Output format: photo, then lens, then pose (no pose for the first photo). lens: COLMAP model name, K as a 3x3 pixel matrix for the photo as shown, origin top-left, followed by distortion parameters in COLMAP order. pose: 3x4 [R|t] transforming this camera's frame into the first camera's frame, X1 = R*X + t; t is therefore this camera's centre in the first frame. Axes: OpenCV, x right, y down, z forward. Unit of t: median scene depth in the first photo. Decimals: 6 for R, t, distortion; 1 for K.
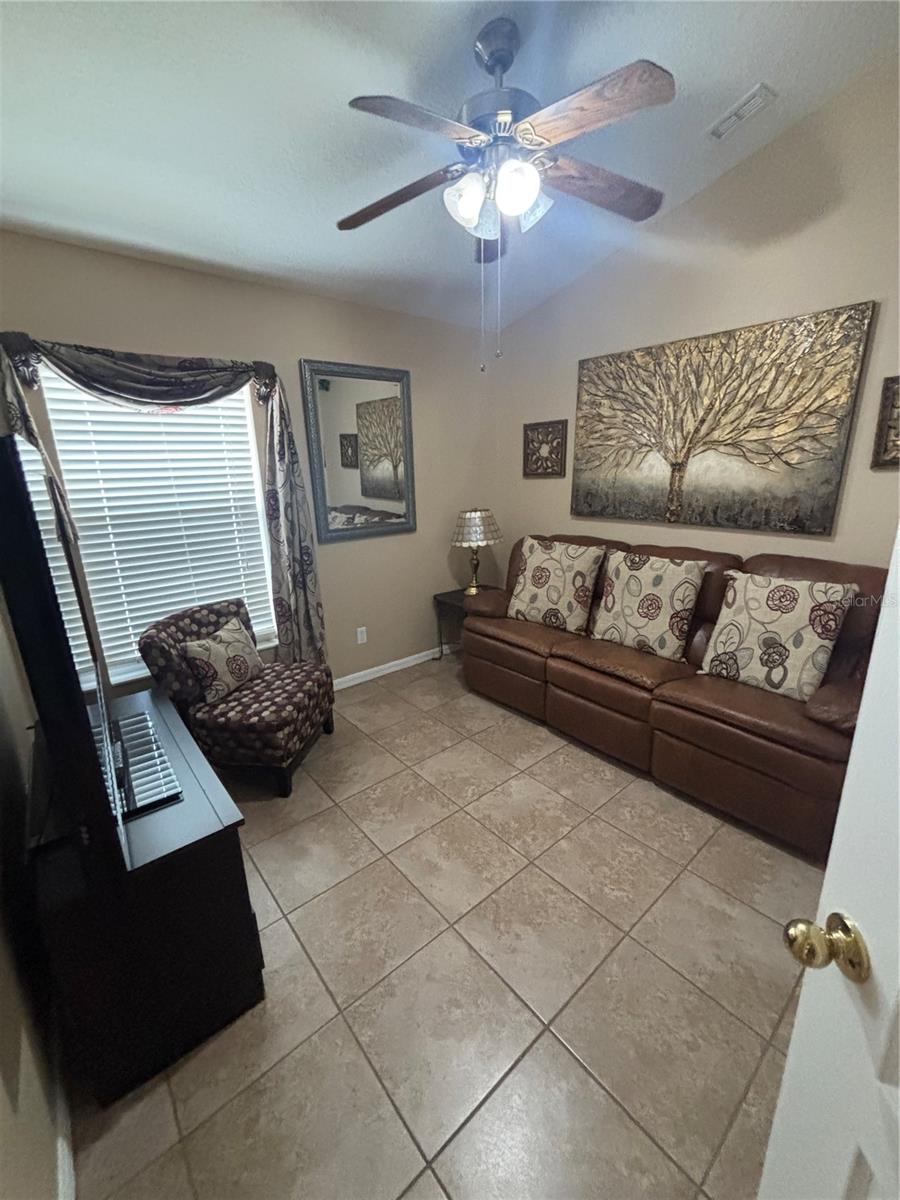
lens RADIAL K [[484.9, 0, 456.5], [0, 484.9, 602.7], [0, 0, 1]] dist [-0.001965, -0.000749]
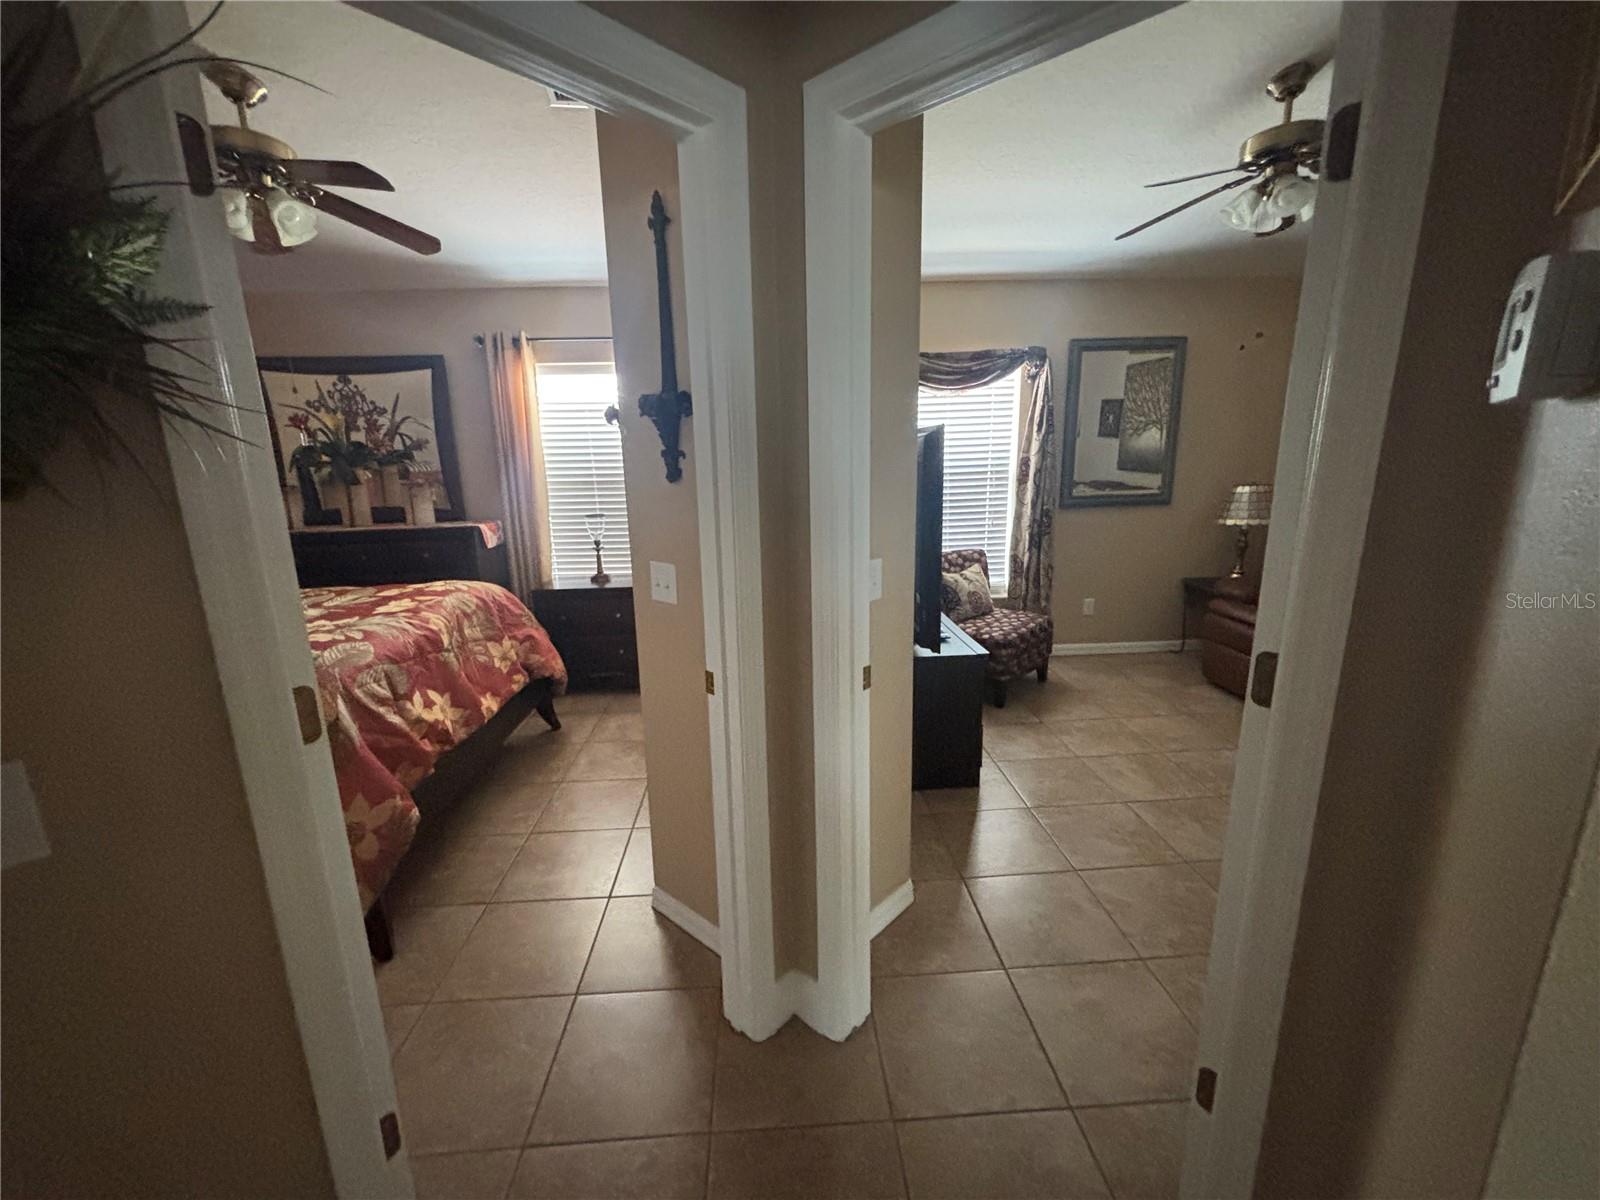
lens RADIAL K [[646.6, 0, 797.6], [0, 646.6, 599.4], [0, 0, 1]] dist [-0.001965, -0.000749]
pose [[0.792402, 0.140074, -0.593699, 0.129819], [-0.155904, 0.987459, 0.024893, 0.130710], [0.589740, 0.072834, 0.804302, -0.467278]]
